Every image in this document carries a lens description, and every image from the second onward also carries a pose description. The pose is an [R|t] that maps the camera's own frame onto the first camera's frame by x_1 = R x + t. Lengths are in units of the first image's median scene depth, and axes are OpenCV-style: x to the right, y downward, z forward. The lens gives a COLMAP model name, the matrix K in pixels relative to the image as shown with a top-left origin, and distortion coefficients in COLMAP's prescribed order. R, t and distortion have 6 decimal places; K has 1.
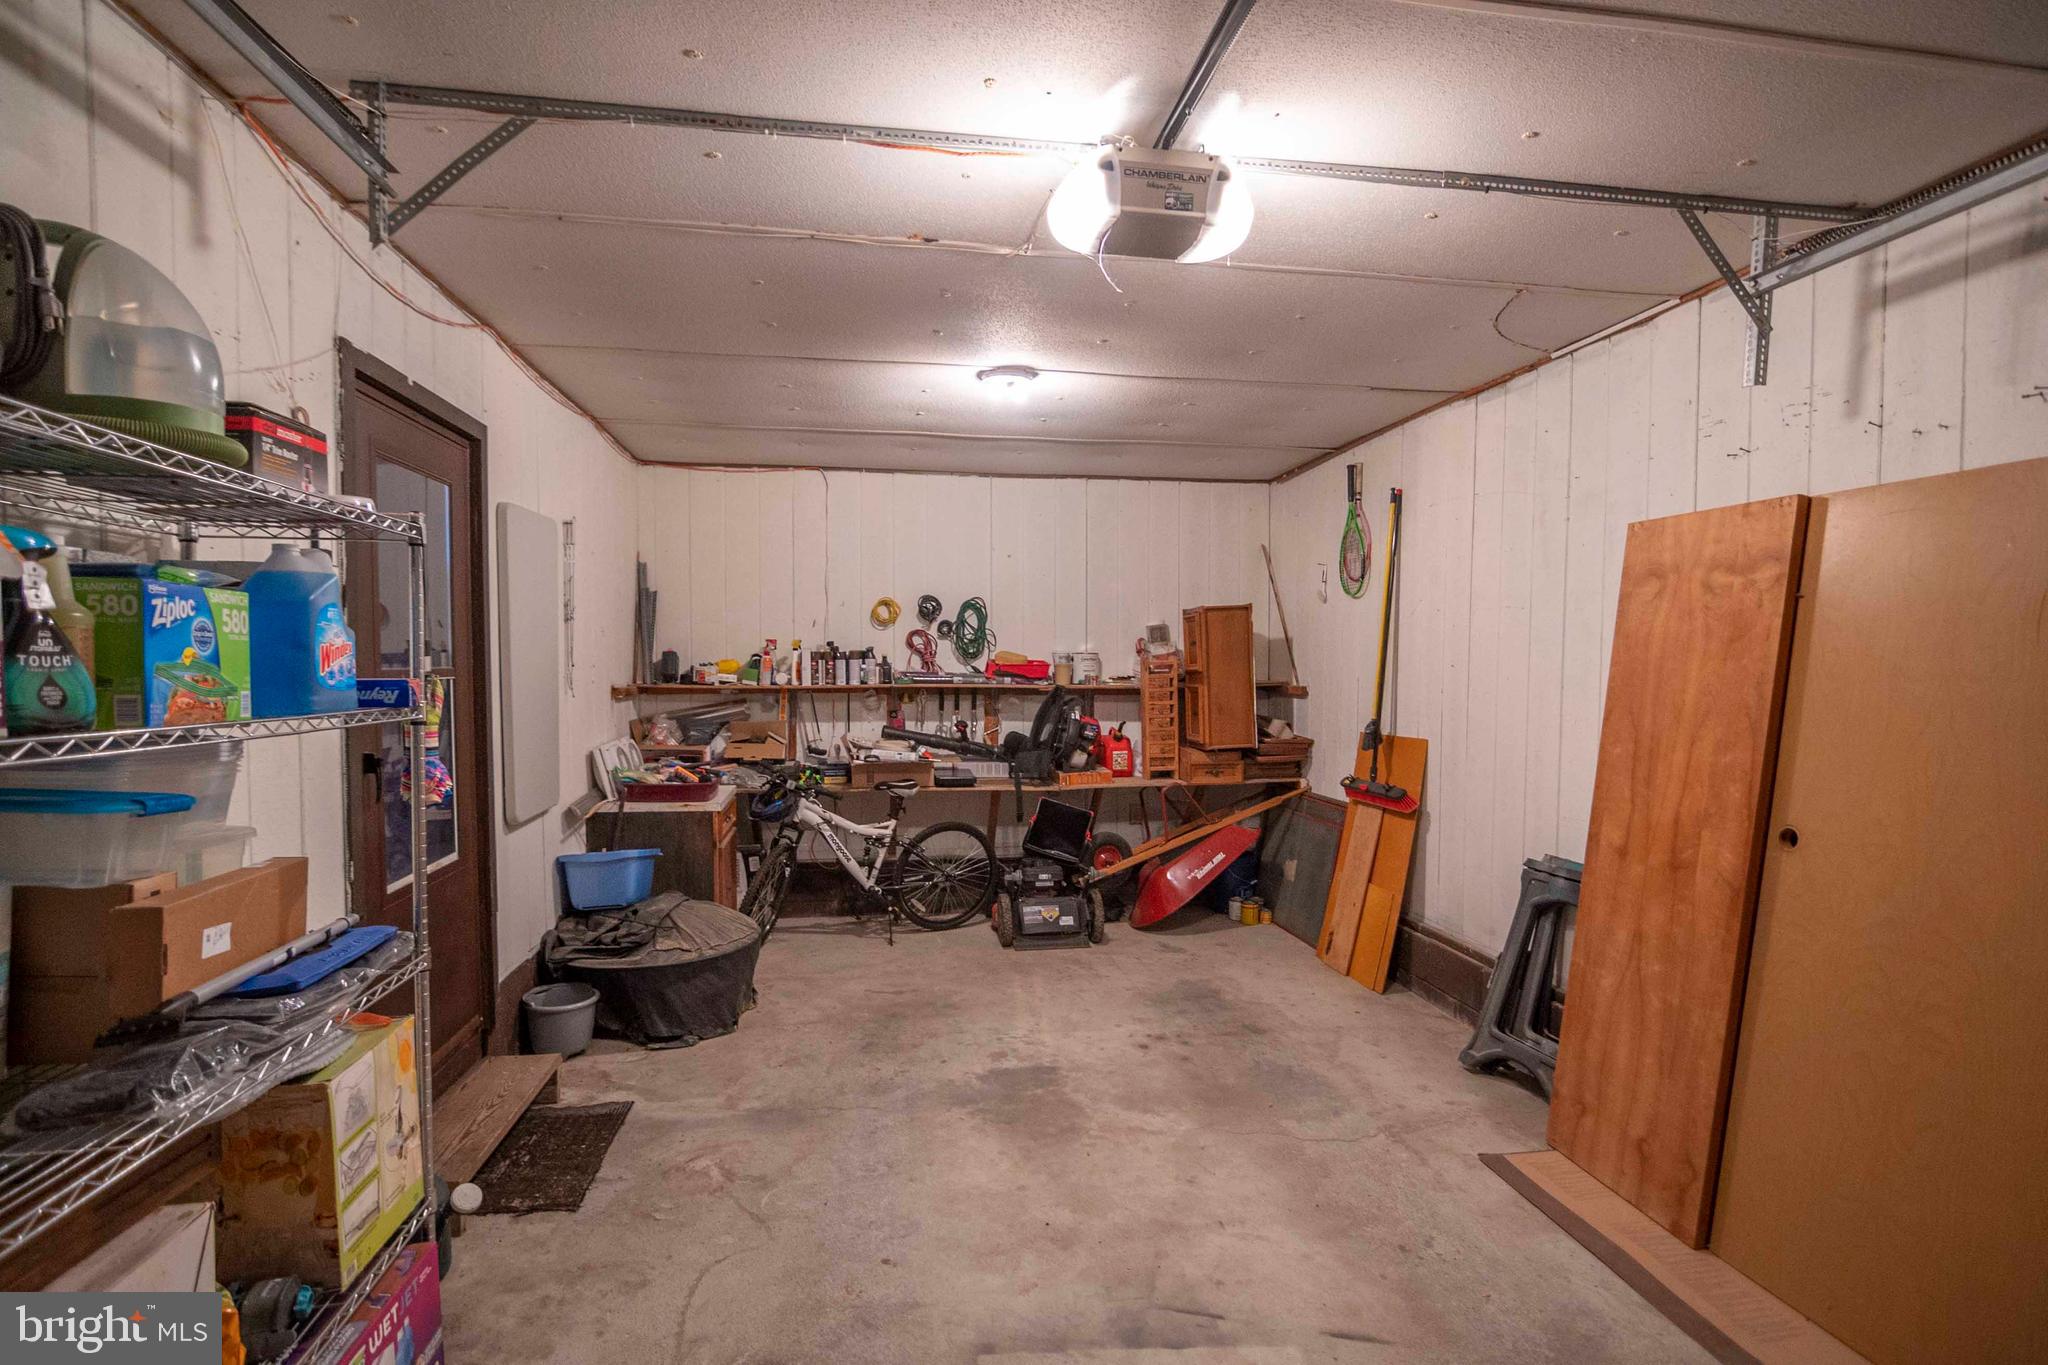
lens RADIAL K [[1008.4, 0, 1020.9], [0, 1008.4, 688.2], [0, 0, 1]] dist [-0.026648, 0.008769]
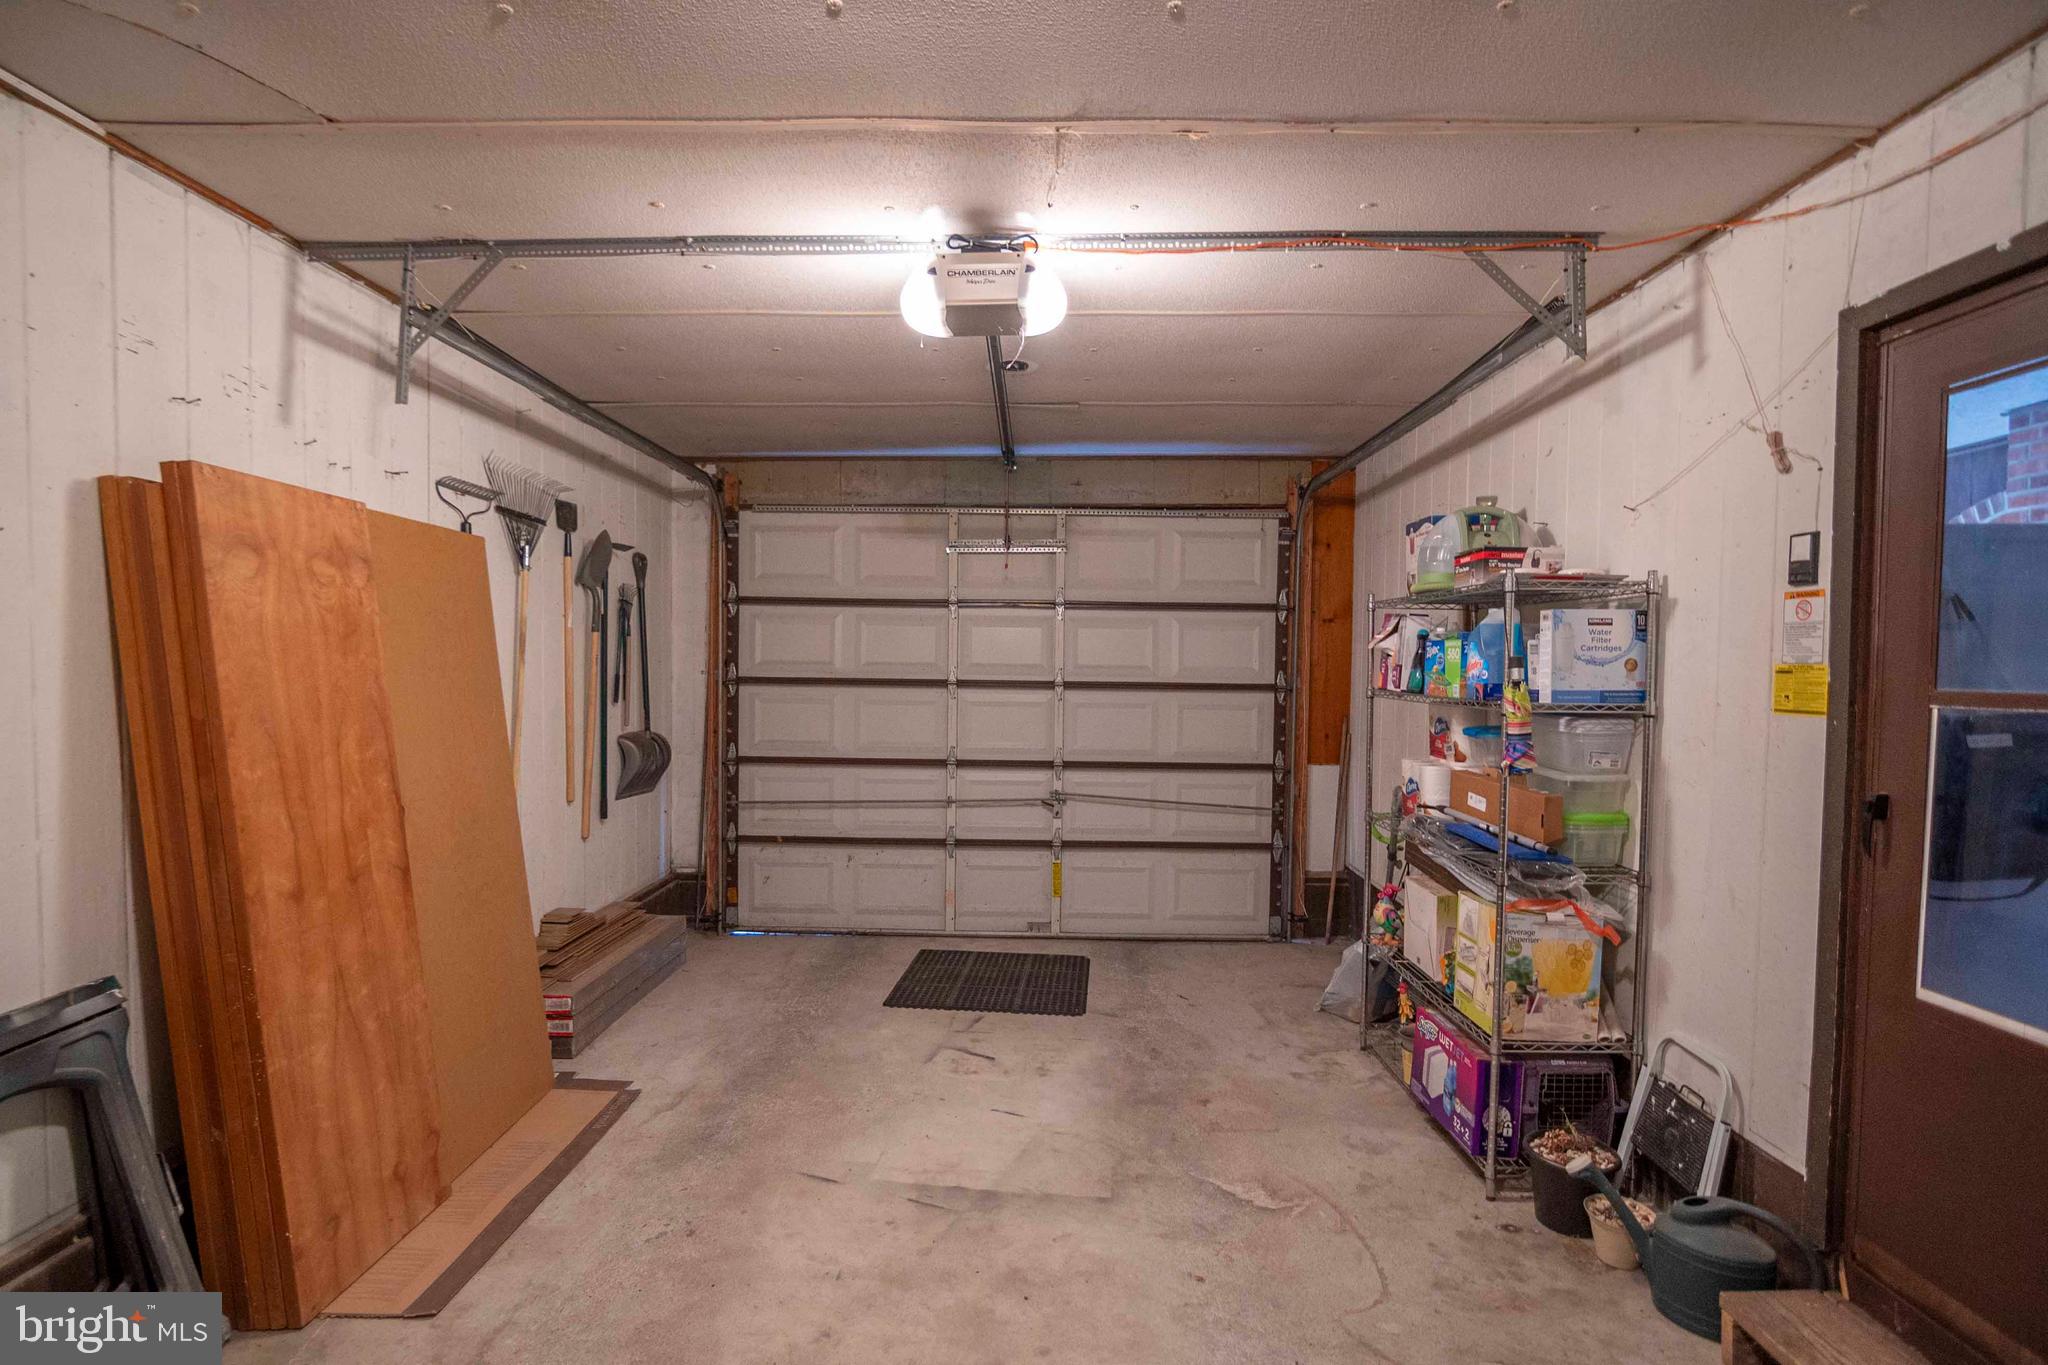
lens RADIAL K [[1008.4, 0, 1020.9], [0, 1008.4, 688.2], [0, 0, 1]] dist [-0.026648, 0.008769]
pose [[-0.986115, -0.017423, 0.165149, -0.111500], [-0.009315, 0.998719, 0.049744, -0.052444], [-0.165804, 0.047515, -0.985013, 1.936662]]
